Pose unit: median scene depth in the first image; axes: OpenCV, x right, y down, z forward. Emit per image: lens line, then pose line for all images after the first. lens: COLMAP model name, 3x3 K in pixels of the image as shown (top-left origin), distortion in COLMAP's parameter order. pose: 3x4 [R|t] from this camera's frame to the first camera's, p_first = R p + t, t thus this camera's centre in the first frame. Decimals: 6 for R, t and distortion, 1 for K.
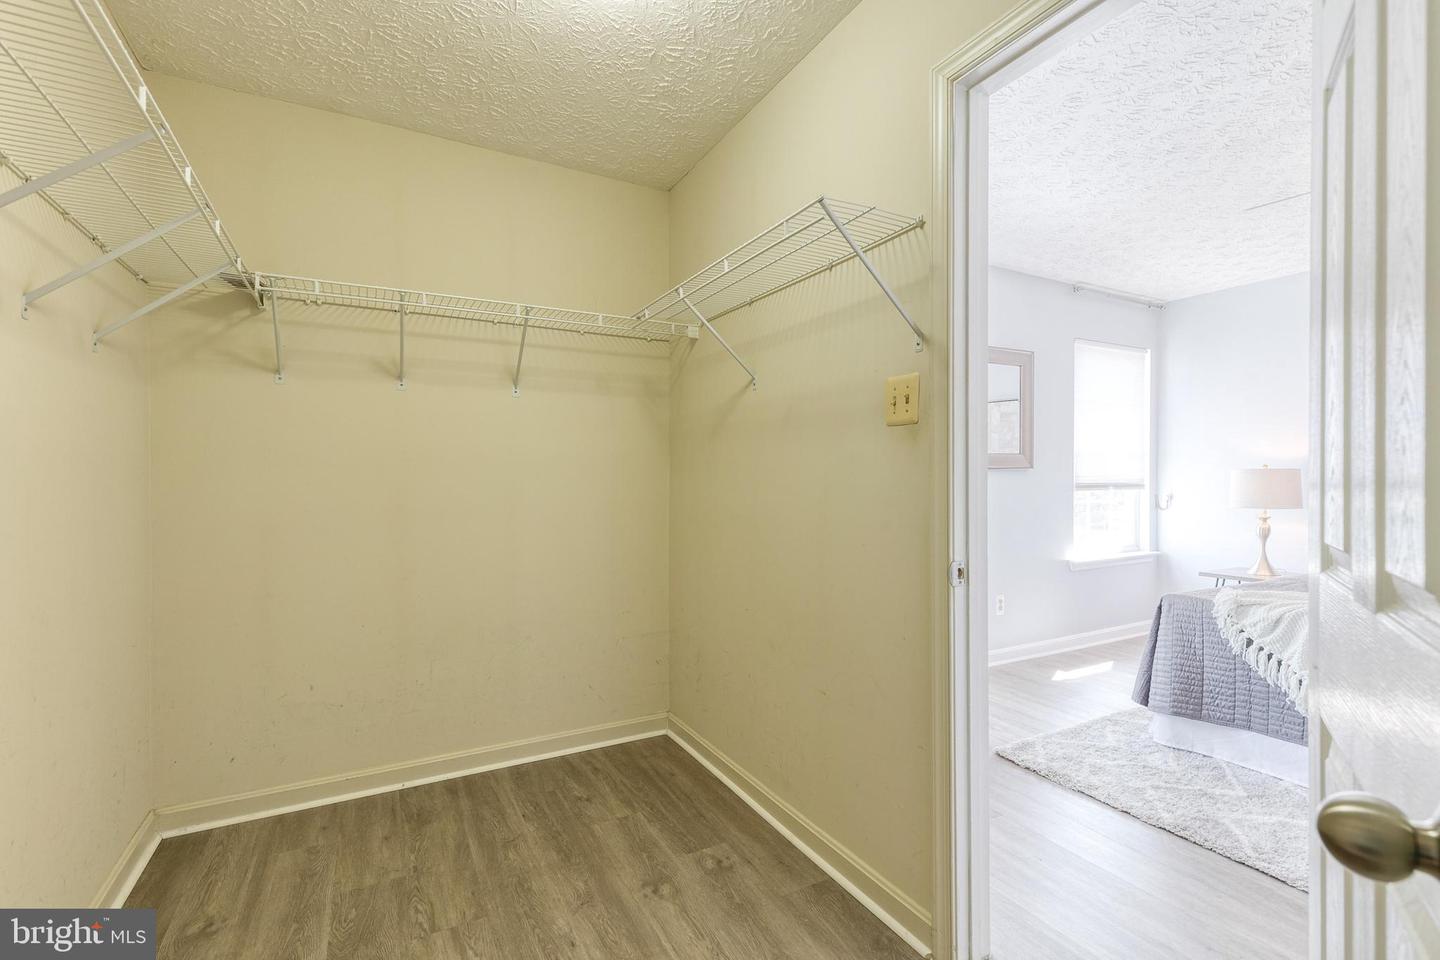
lens RADIAL K [[651.8, 0, 737.4], [0, 651.8, 484.6], [0, 0, 1]] dist [0.009740, -0.000758]
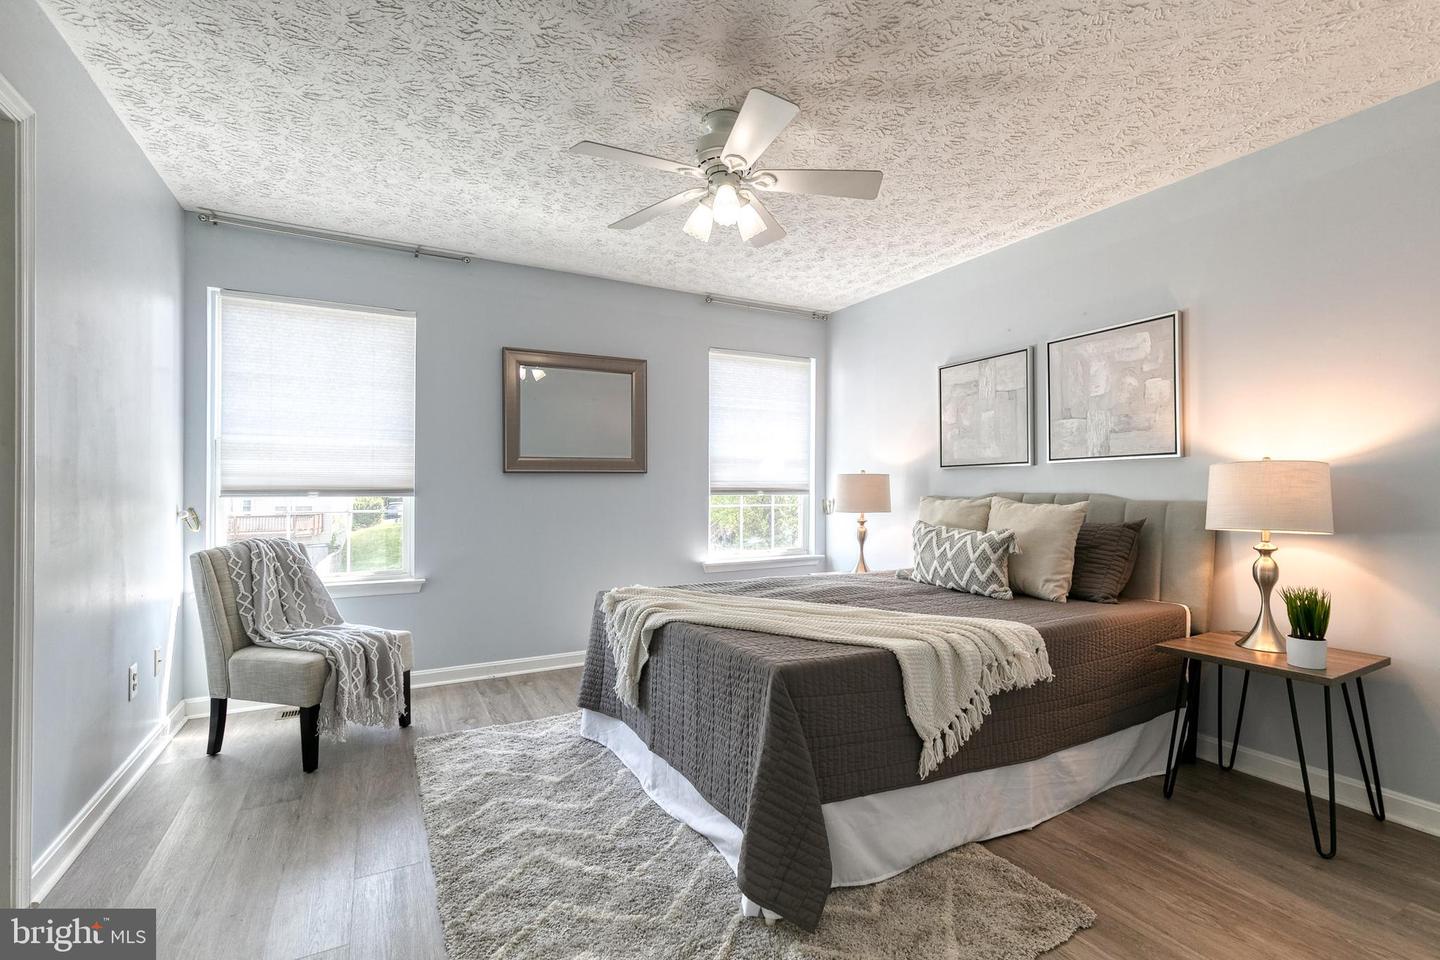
lens RADIAL K [[651.8, 0, 735.7], [0, 651.8, 480.0], [0, 0, 1]] dist [0.009740, -0.000758]
pose [[0.999889, 0.004406, -0.014243, 0.634497], [-0.004700, 0.999776, -0.020641, 0.007948], [0.014149, 0.020705, 0.999685, -0.028692]]
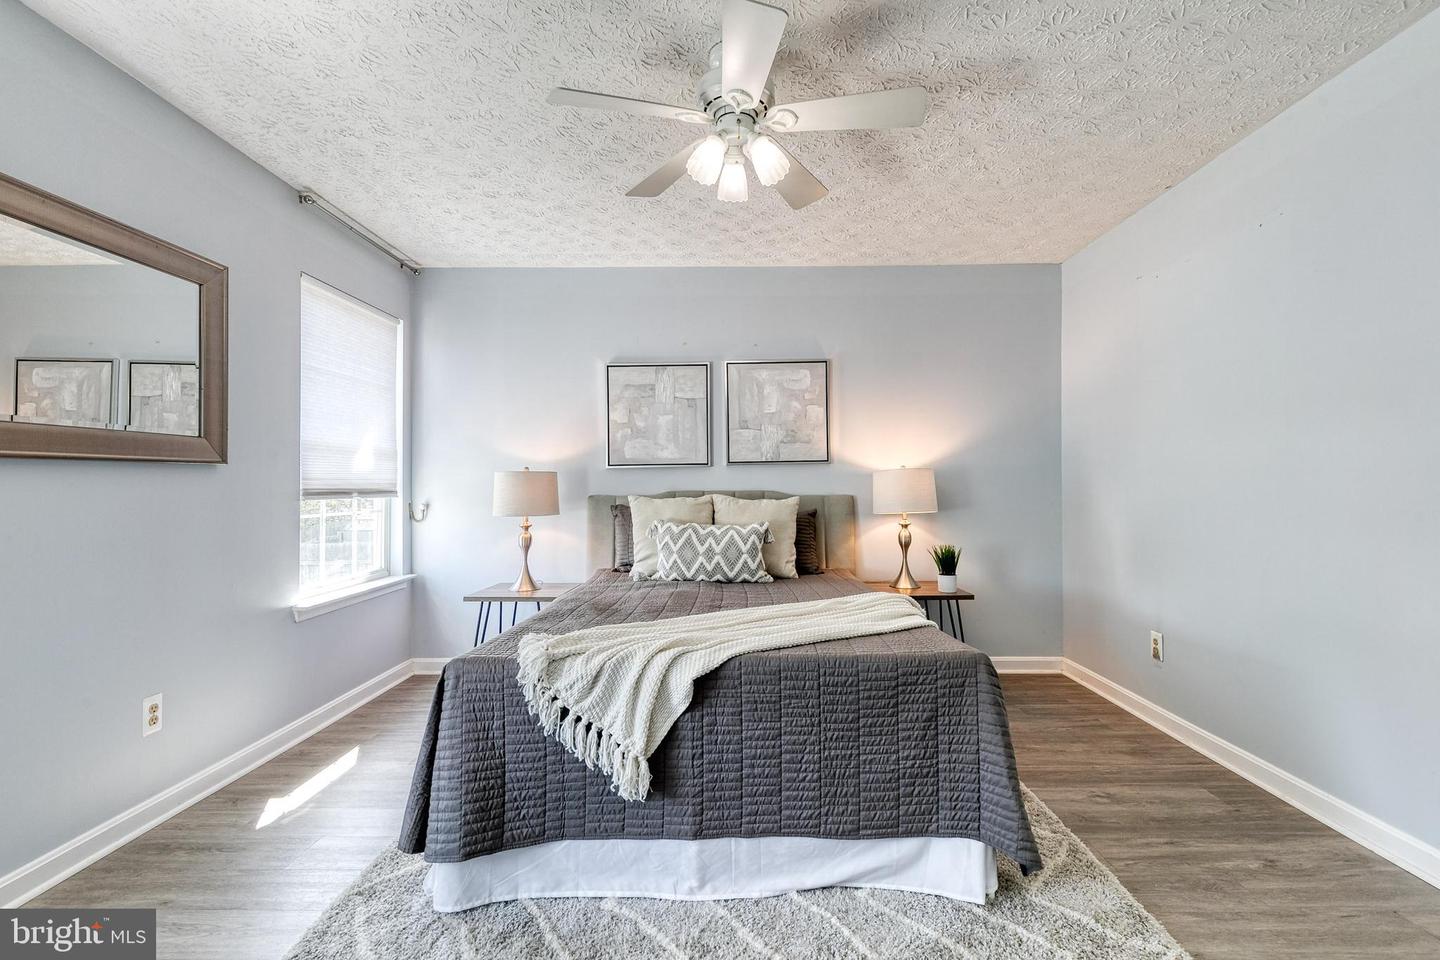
lens RADIAL K [[651.8, 0, 724.7], [0, 651.8, 478.2], [0, 0, 1]] dist [0.009740, -0.000758]
pose [[0.501886, 0.010484, 0.864870, 0.172734], [0.011327, 0.999761, -0.018692, 0.004951], [-0.864860, 0.019178, 0.501647, 0.324987]]
